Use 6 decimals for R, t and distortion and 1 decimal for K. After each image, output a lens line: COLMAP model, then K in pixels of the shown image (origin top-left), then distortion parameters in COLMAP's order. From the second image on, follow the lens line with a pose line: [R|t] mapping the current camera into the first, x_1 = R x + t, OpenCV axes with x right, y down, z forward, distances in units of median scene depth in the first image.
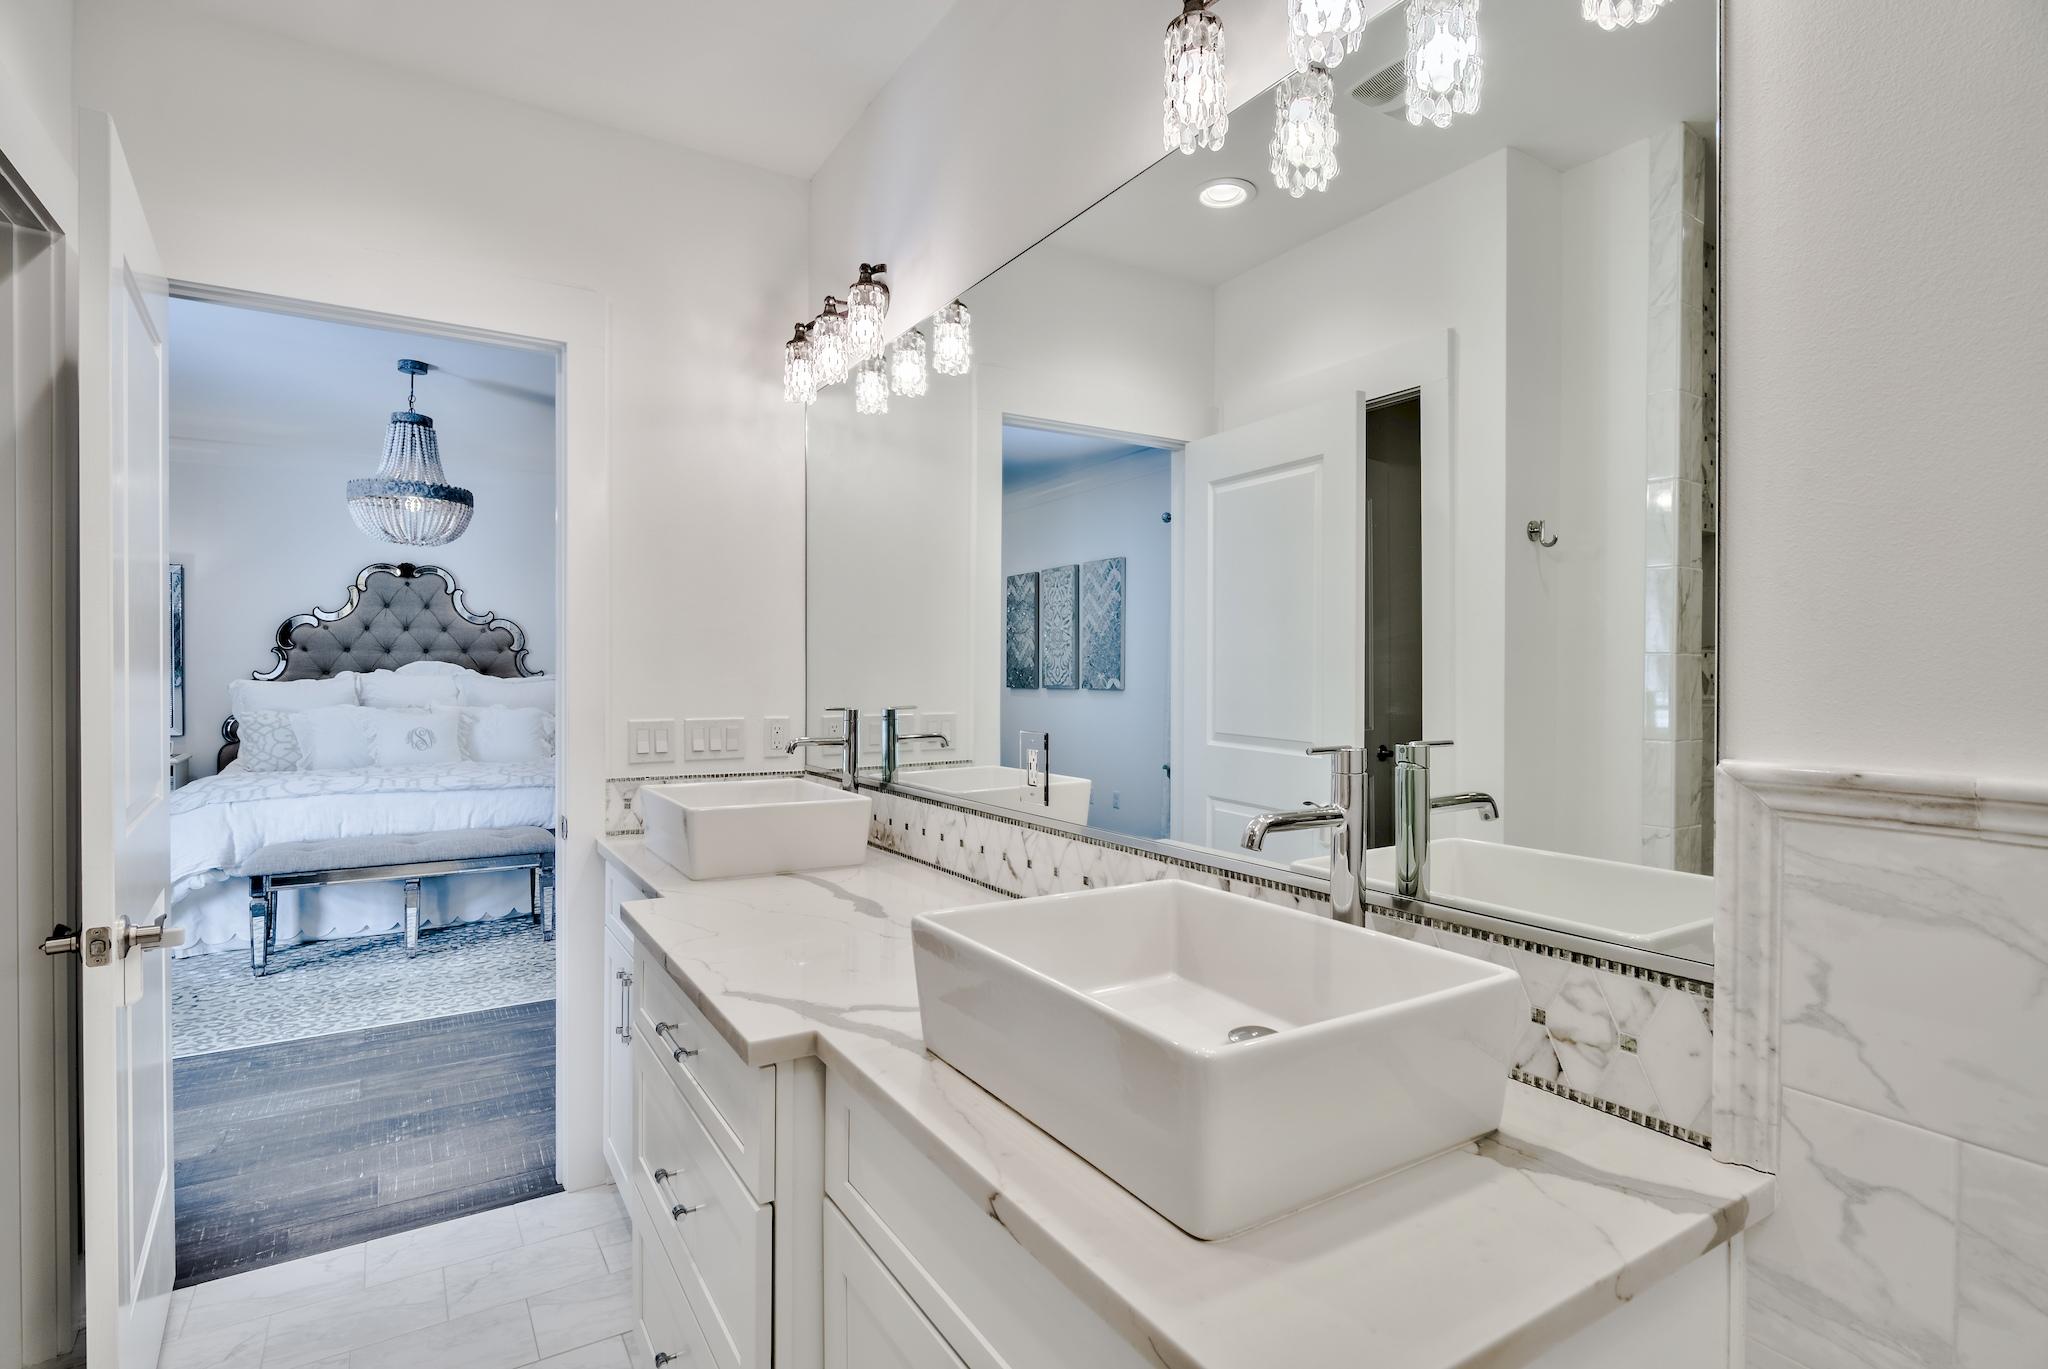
lens RADIAL K [[997.6, 0, 1029.2], [0, 997.6, 679.6], [0, 0, 1]] dist [-0.004384, 0.000614]
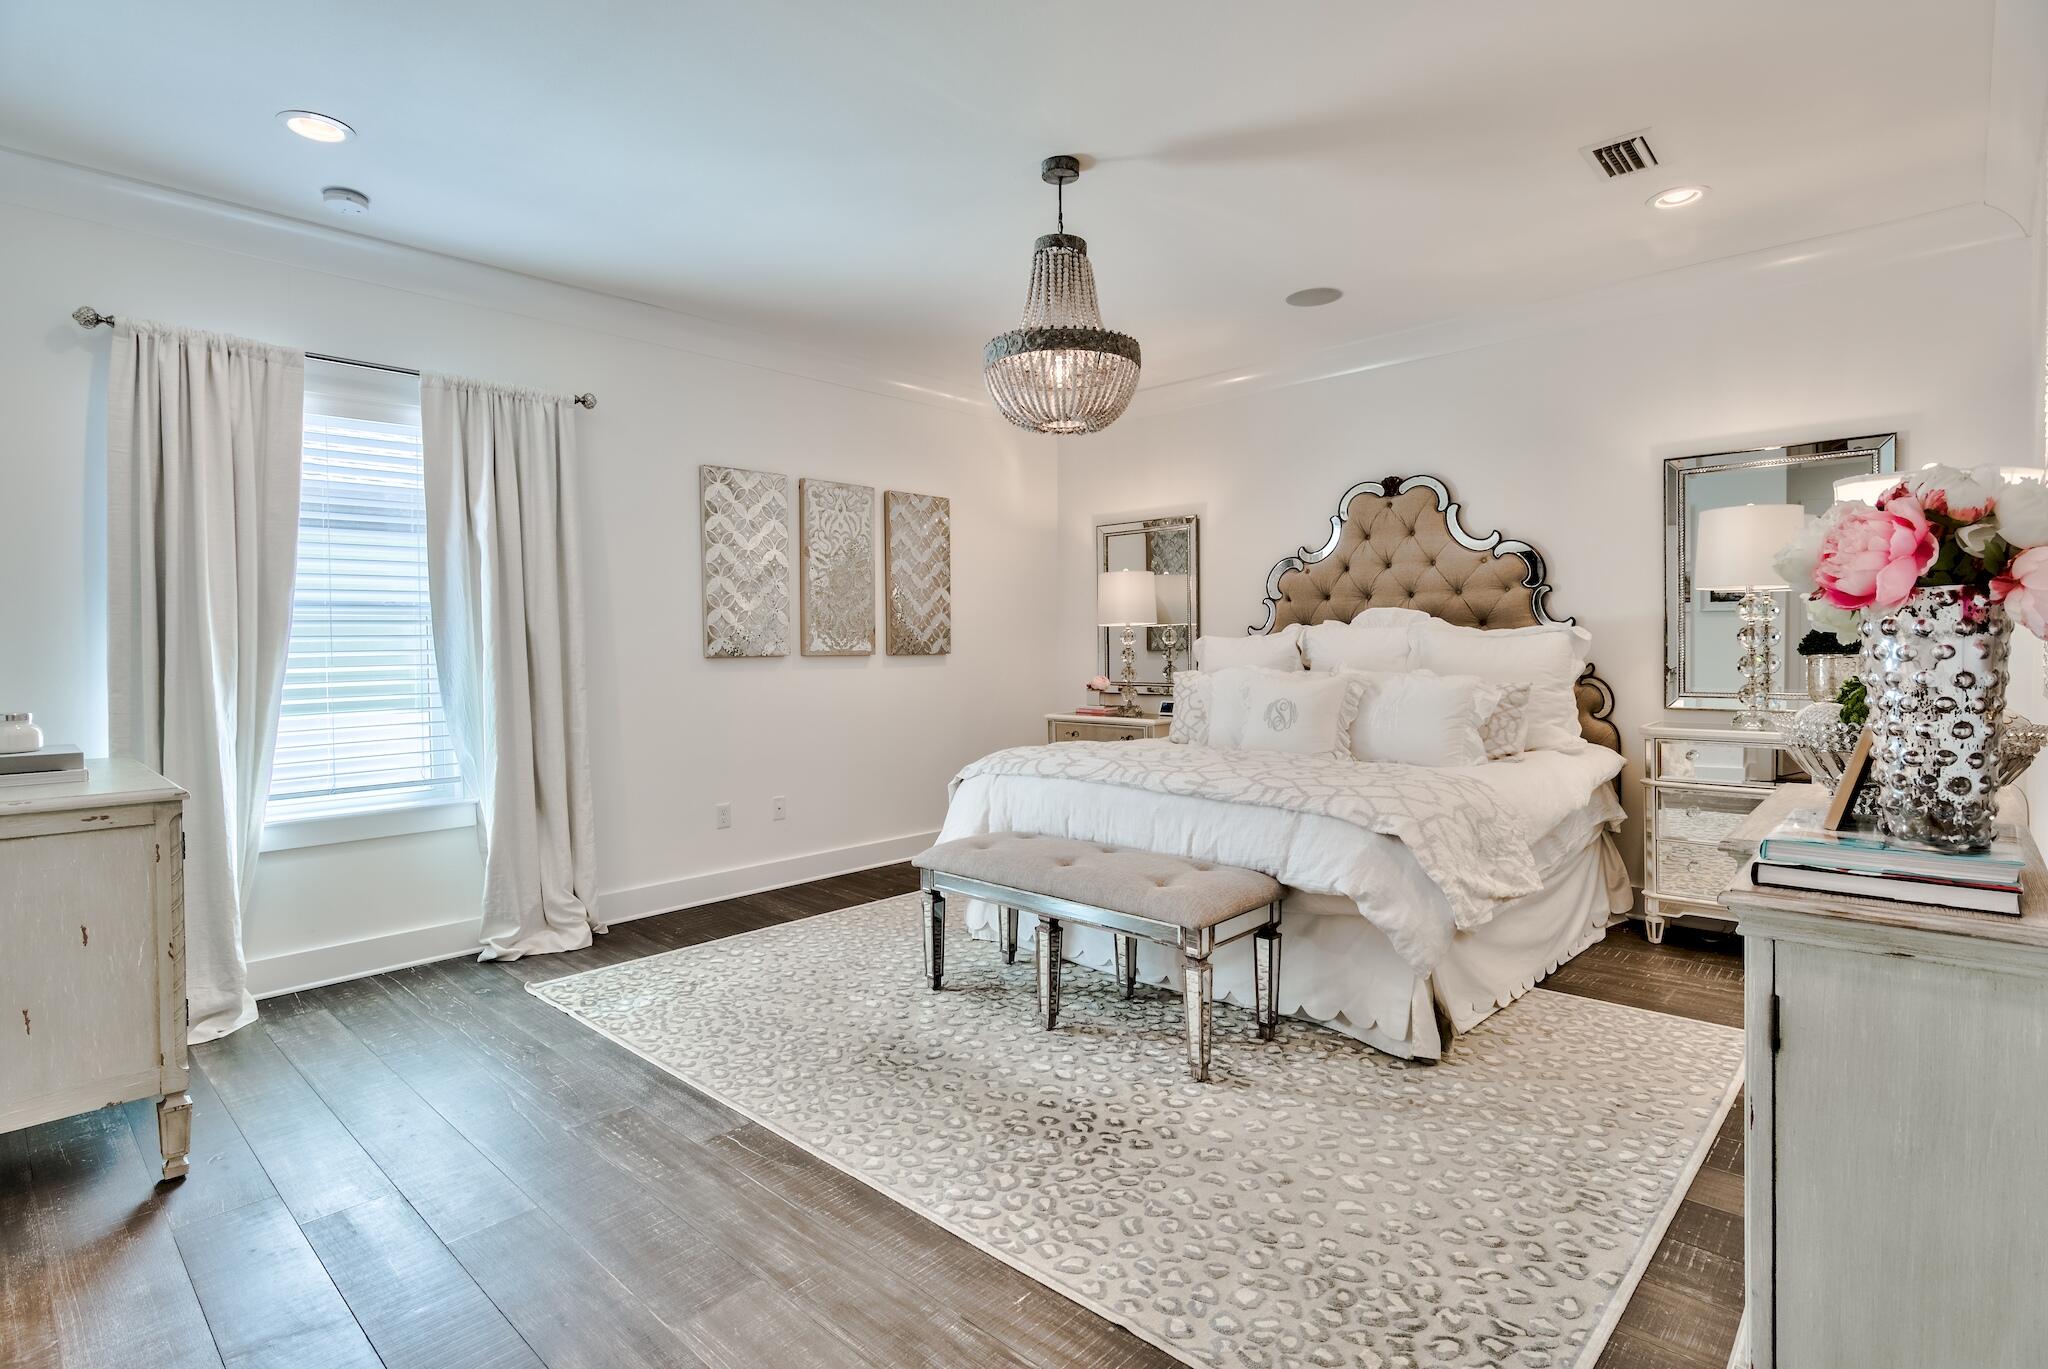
lens RADIAL K [[997.6, 0, 1028.0], [0, 997.6, 675.7], [0, 0, 1]] dist [-0.004384, 0.000614]
pose [[0.246867, 0.026698, -0.968682, 0.033945], [0.005667, 0.999564, 0.028994, 0.008760], [0.969033, -0.012648, 0.246608, 0.596045]]
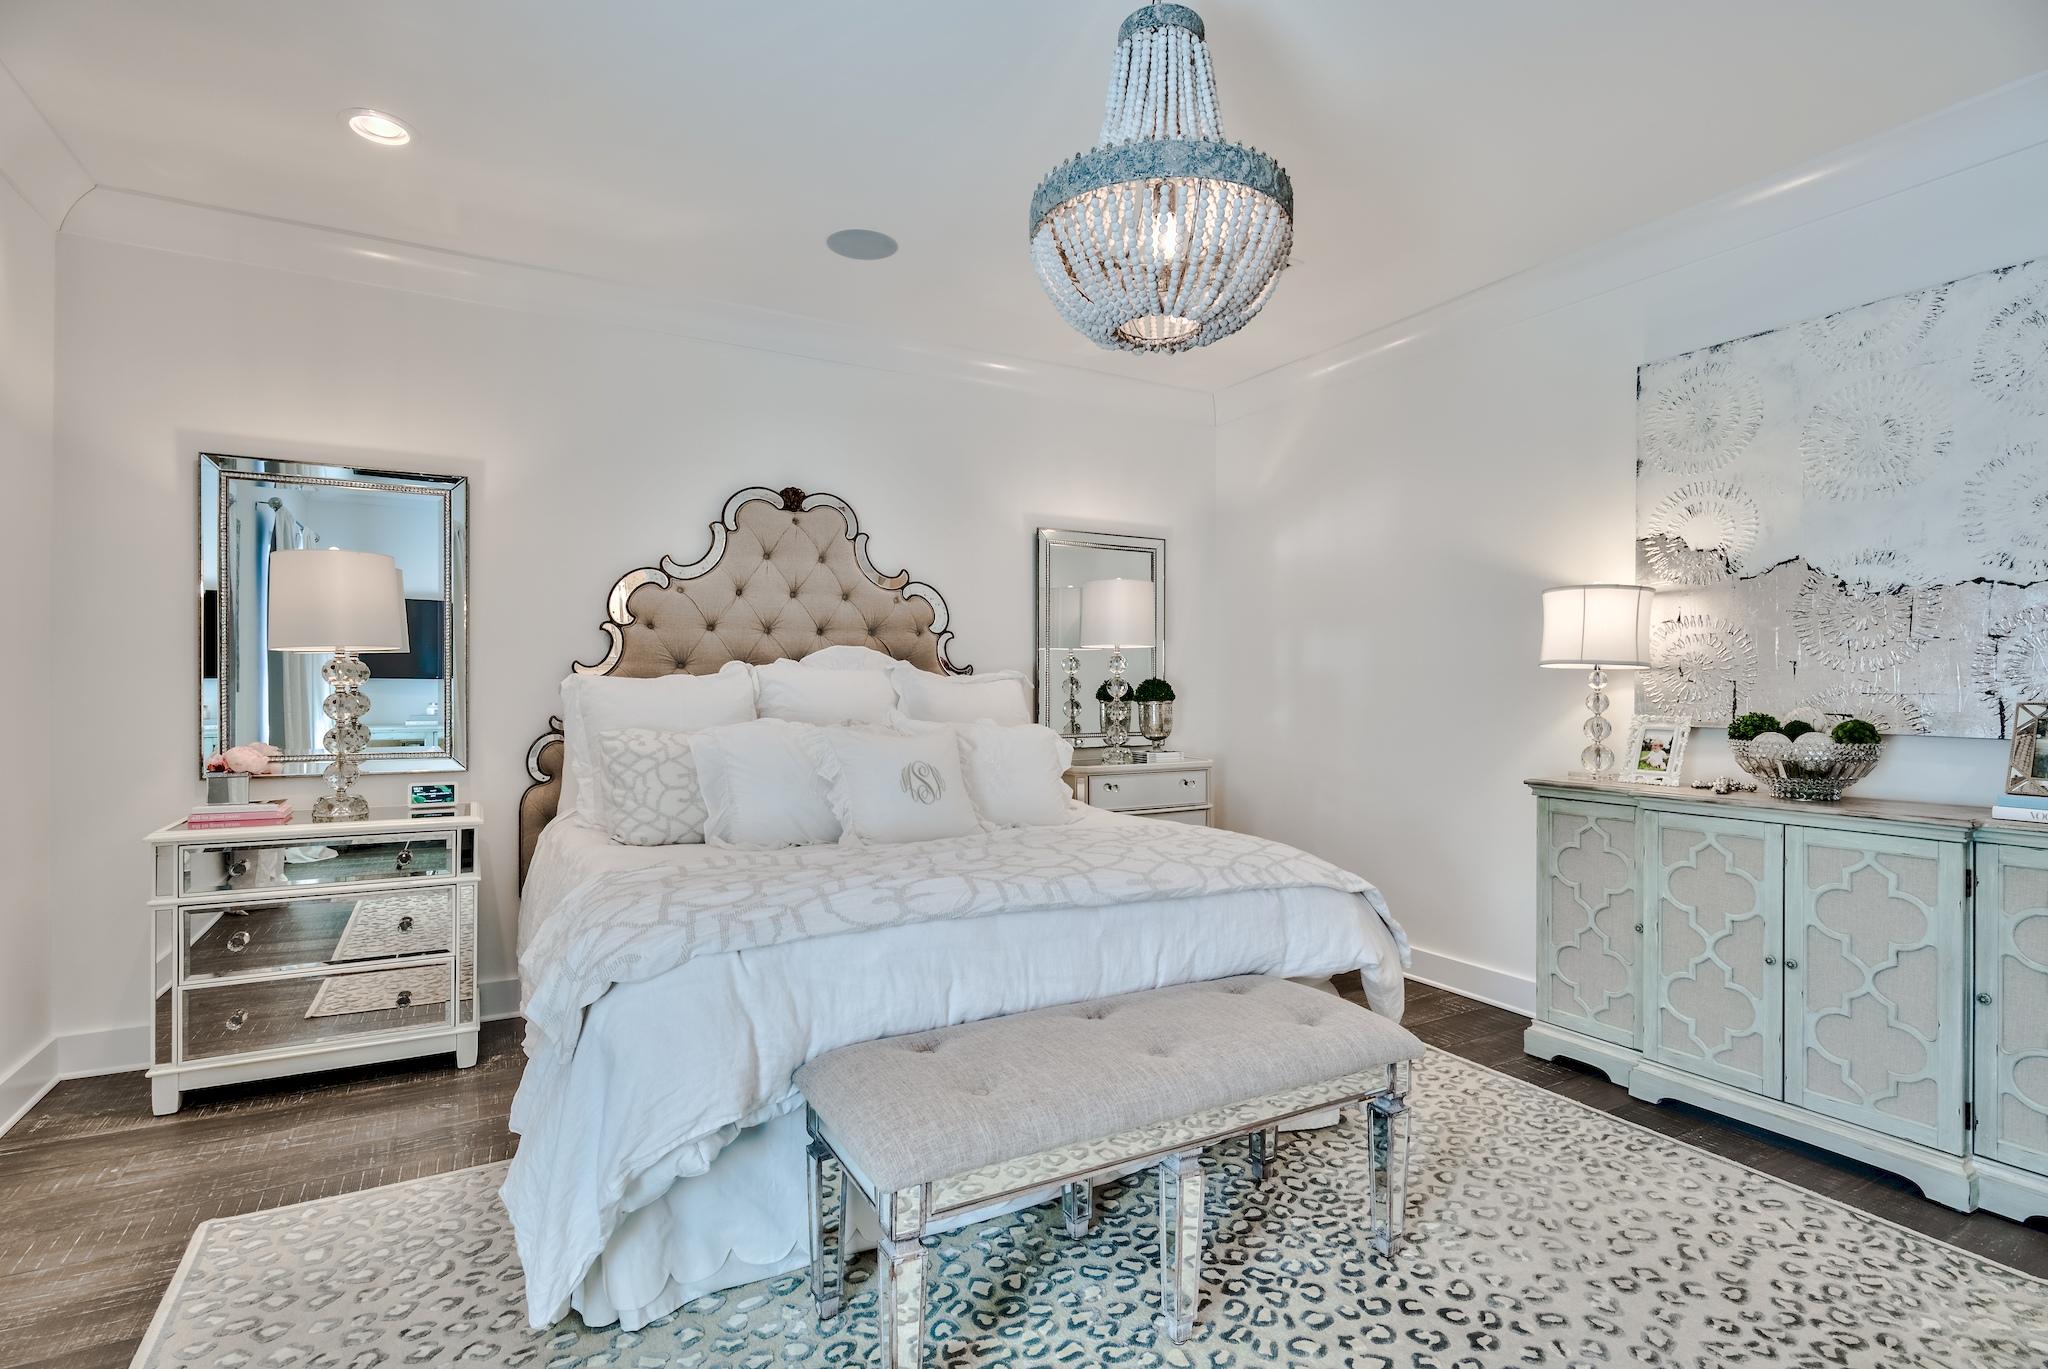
lens RADIAL K [[997.6, 0, 1023.2], [0, 997.6, 686.6], [0, 0, 1]] dist [-0.004384, 0.000614]
pose [[0.998256, 0.001790, -0.059006, -0.482566], [-0.002301, 0.999960, -0.008594, 0.011088], [0.058988, 0.008715, 0.998221, 0.428756]]
